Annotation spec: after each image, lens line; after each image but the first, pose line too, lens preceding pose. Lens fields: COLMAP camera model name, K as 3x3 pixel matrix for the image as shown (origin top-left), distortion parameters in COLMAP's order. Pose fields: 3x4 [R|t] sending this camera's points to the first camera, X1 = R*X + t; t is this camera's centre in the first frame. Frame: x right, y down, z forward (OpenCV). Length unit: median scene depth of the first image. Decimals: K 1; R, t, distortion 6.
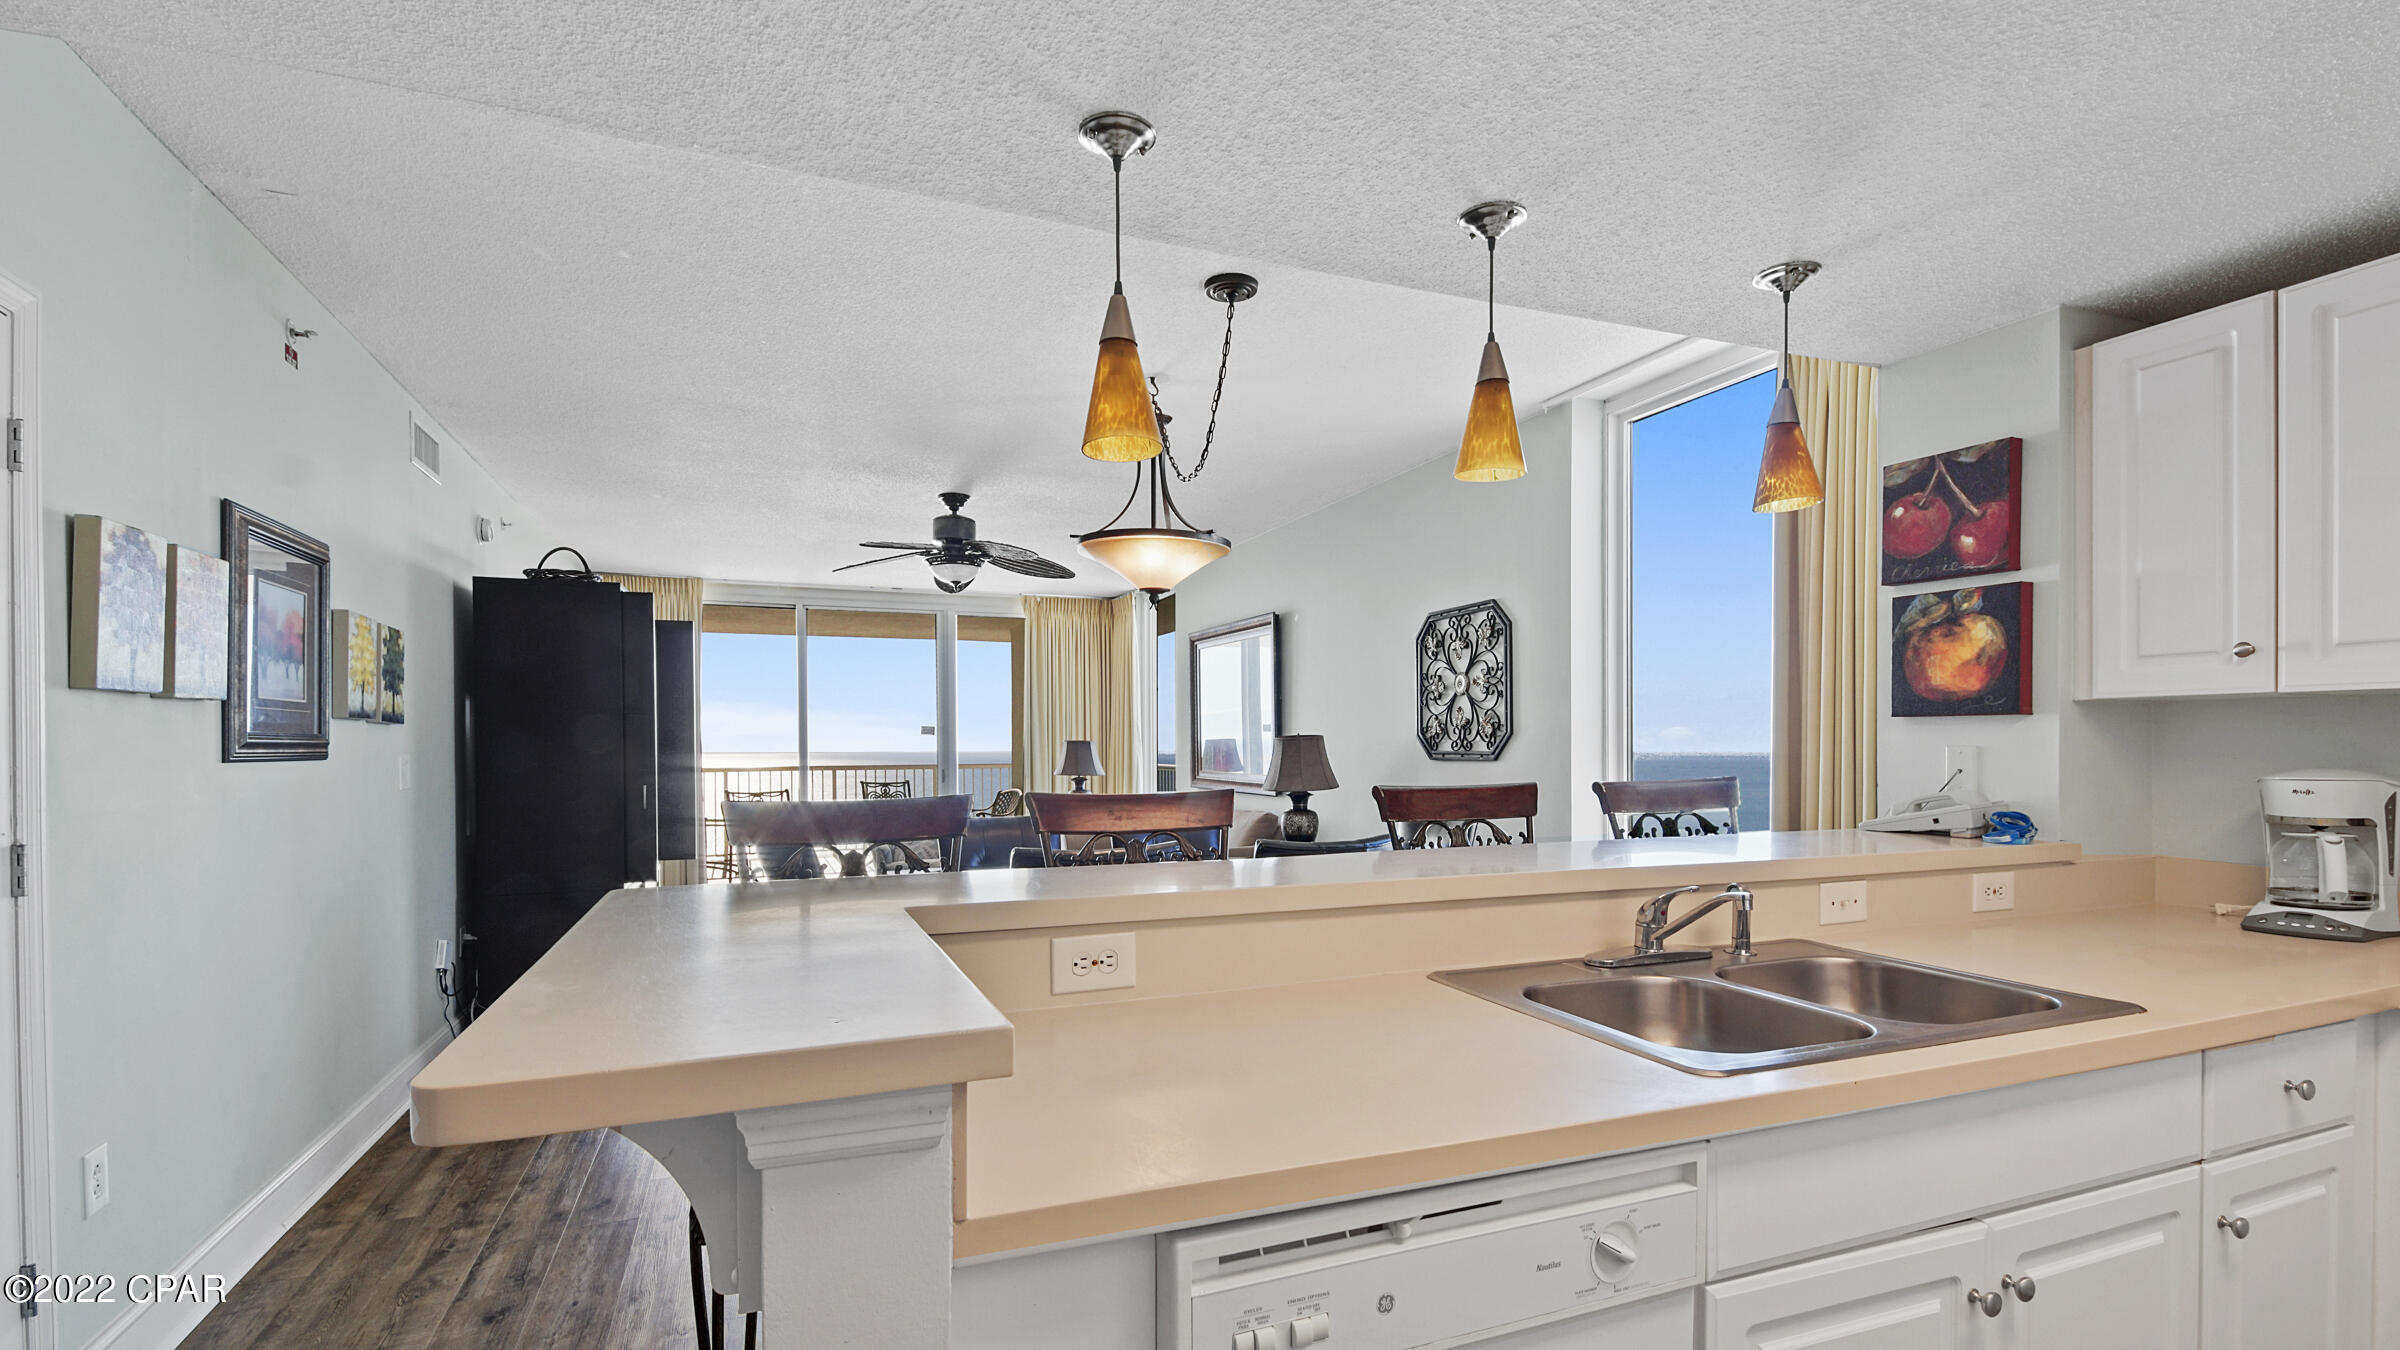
lens RADIAL K [[1069.6, 0, 1181.6], [0, 1069.6, 744.8], [0, 0, 1]] dist [0.037143, -0.020683]
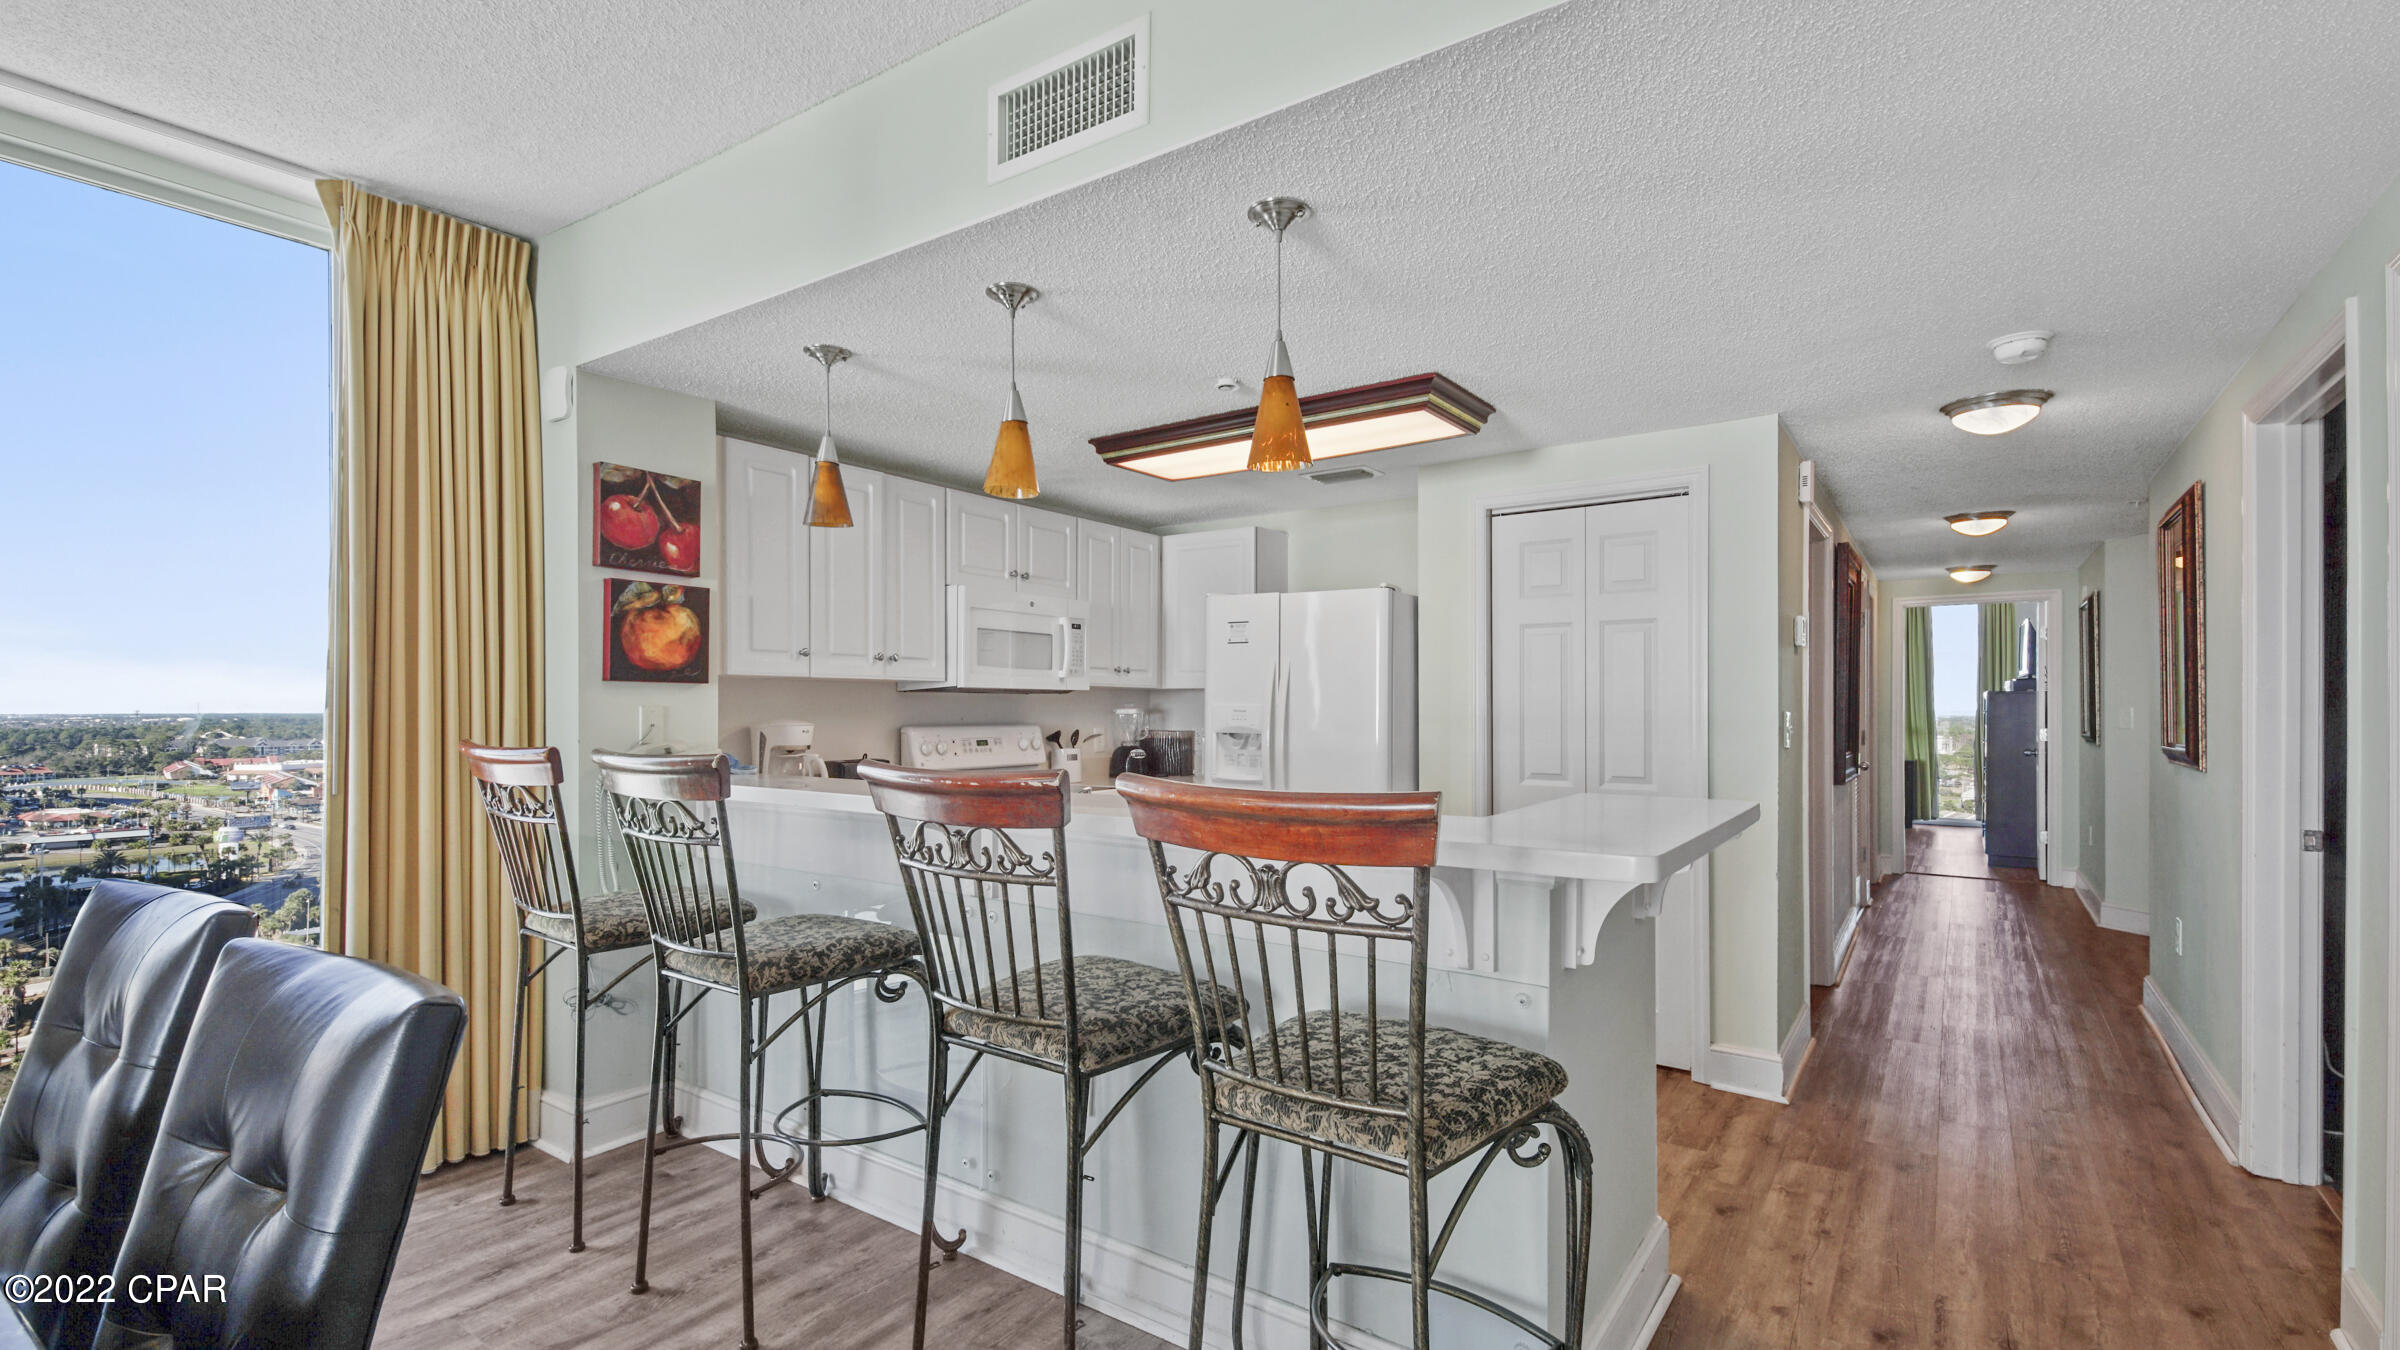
lens RADIAL K [[1064.4, 0, 1192.6], [0, 1064.4, 717.7], [0, 0, 1]] dist [0.040574, -0.022020]
pose [[-0.550908, -0.004471, 0.834554, -0.530559], [0.001496, 0.999979, 0.006345, 0.005713], [-0.834565, 0.004744, -0.550889, 0.915576]]
